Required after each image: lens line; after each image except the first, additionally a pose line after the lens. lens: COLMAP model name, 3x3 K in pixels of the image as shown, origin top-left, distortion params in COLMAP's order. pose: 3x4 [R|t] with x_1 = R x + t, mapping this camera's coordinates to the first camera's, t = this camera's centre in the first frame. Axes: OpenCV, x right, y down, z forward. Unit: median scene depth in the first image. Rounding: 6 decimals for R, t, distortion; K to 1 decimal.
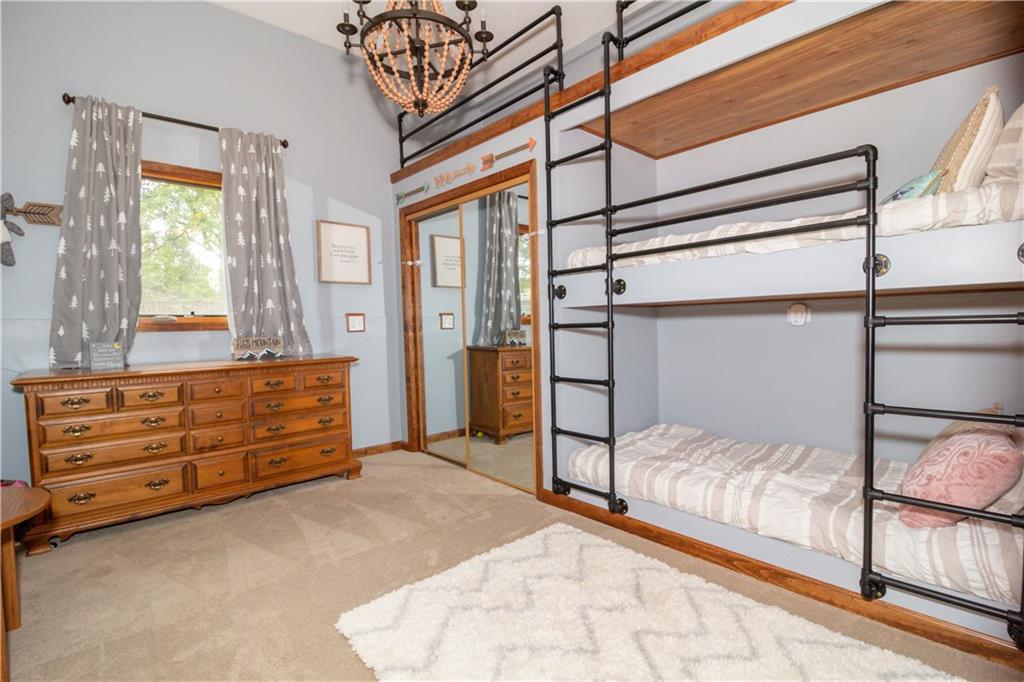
lens RADIAL K [[477.1, 0, 519.5], [0, 477.1, 342.1], [0, 0, 1]] dist [0.002691, -0.014561]
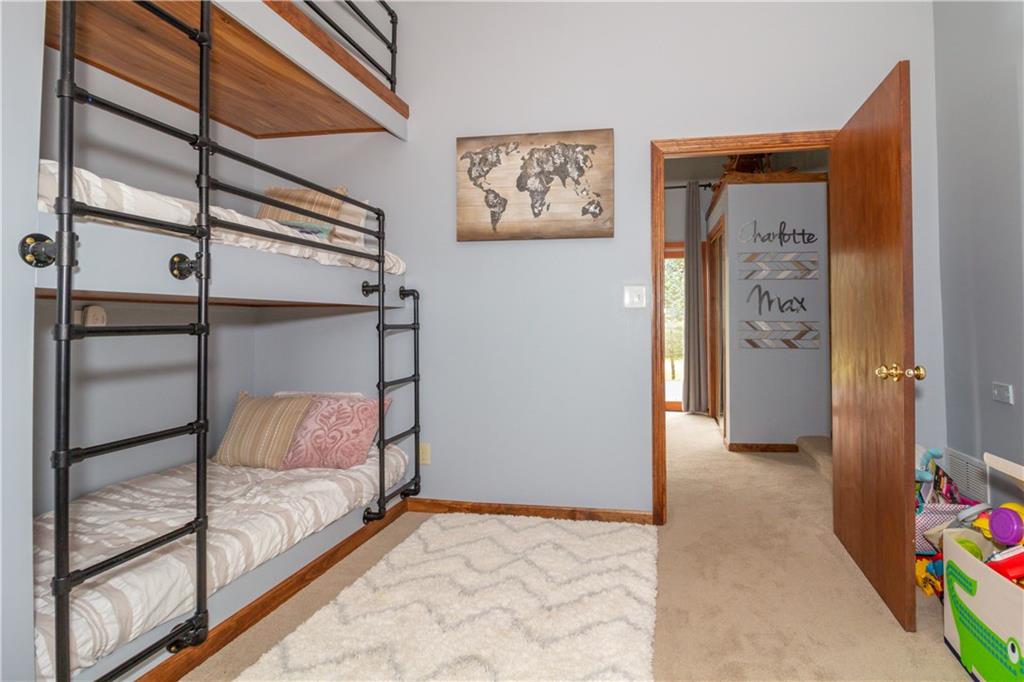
lens RADIAL K [[508.9, 0, 527.8], [0, 508.9, 328.1], [0, 0, 1]] dist [0.001112, -0.000020]
pose [[-0.534629, 0.004431, 0.845075, -0.588406], [0.039600, 0.999019, 0.019814, -0.036458], [-0.844159, 0.044058, -0.534280, 1.019181]]
